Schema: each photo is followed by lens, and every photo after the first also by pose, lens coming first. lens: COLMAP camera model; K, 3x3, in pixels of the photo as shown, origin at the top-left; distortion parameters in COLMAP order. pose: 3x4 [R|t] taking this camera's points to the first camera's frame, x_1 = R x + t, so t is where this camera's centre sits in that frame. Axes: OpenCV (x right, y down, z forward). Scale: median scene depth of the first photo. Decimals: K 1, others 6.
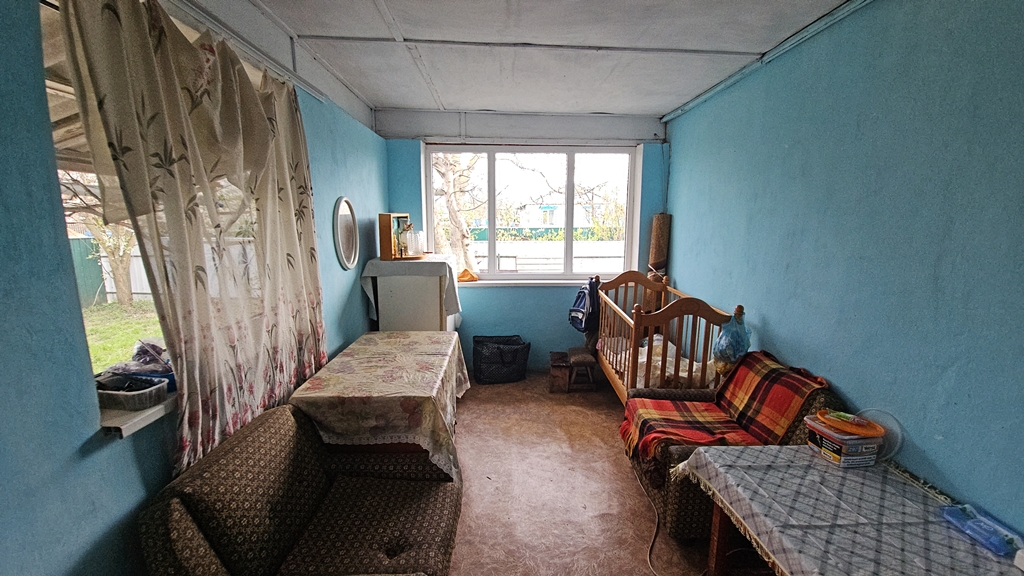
lens RADIAL K [[414.7, 0, 510.3], [0, 414.7, 289.8], [0, 0, 1]] dist [0.002196, -0.000108]
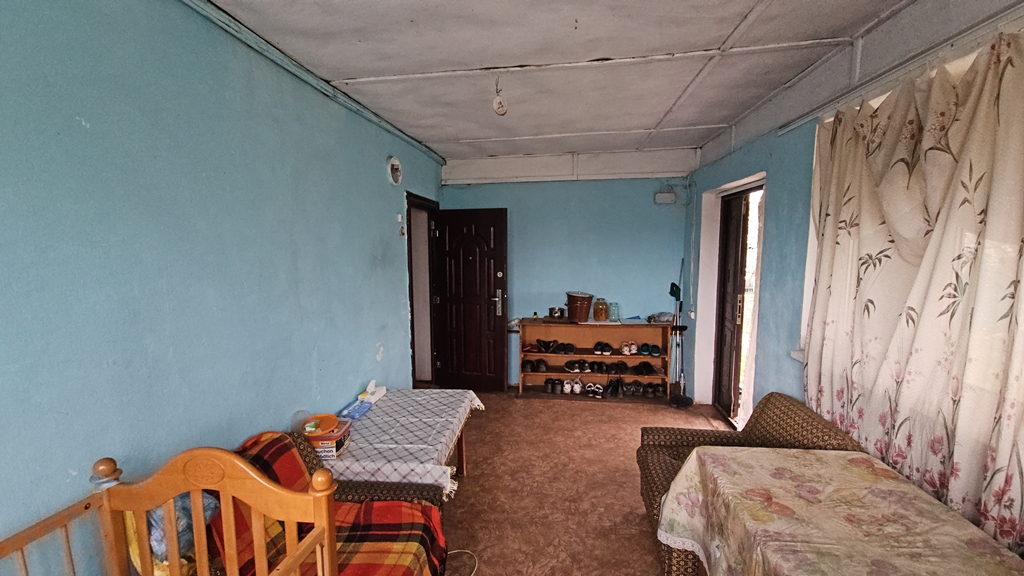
lens RADIAL K [[409.2, 0, 514.2], [0, 409.2, 289.5], [0, 0, 1]] dist [0.000541, 0.000074]
pose [[-0.989581, -0.006782, 0.143817, 0.066103], [0.032183, 0.963196, 0.266867, -0.251296], [-0.140334, 0.268714, -0.952942, 1.381508]]
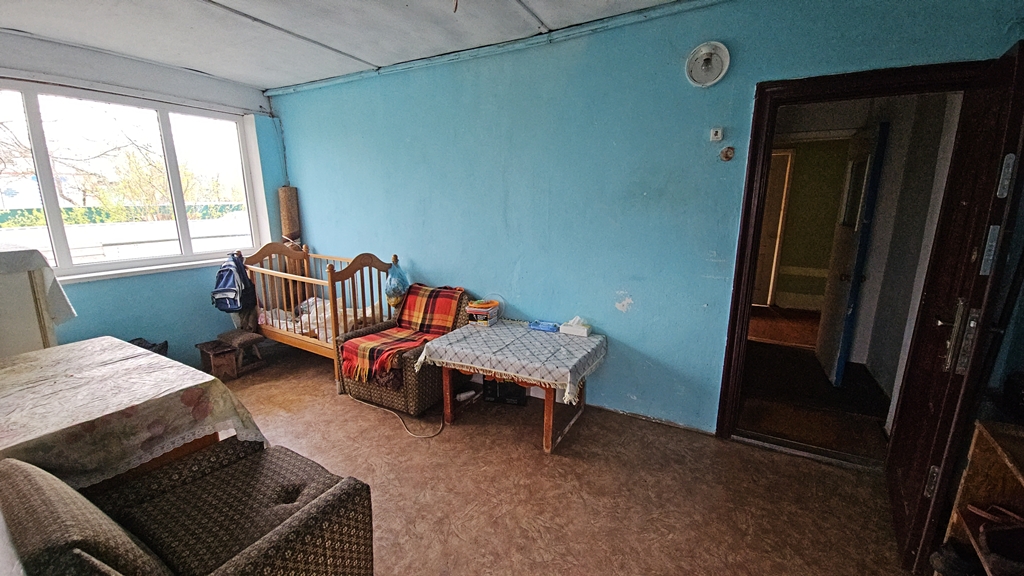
lens RADIAL K [[414.7, 0, 510.3], [0, 414.7, 289.8], [0, 0, 1]] dist [0.002196, -0.000108]
pose [[0.510963, -0.187405, 0.838926, -0.448395], [0.143827, 0.980827, 0.131503, 0.027804], [-0.847485, 0.053467, 0.528120, -0.039234]]
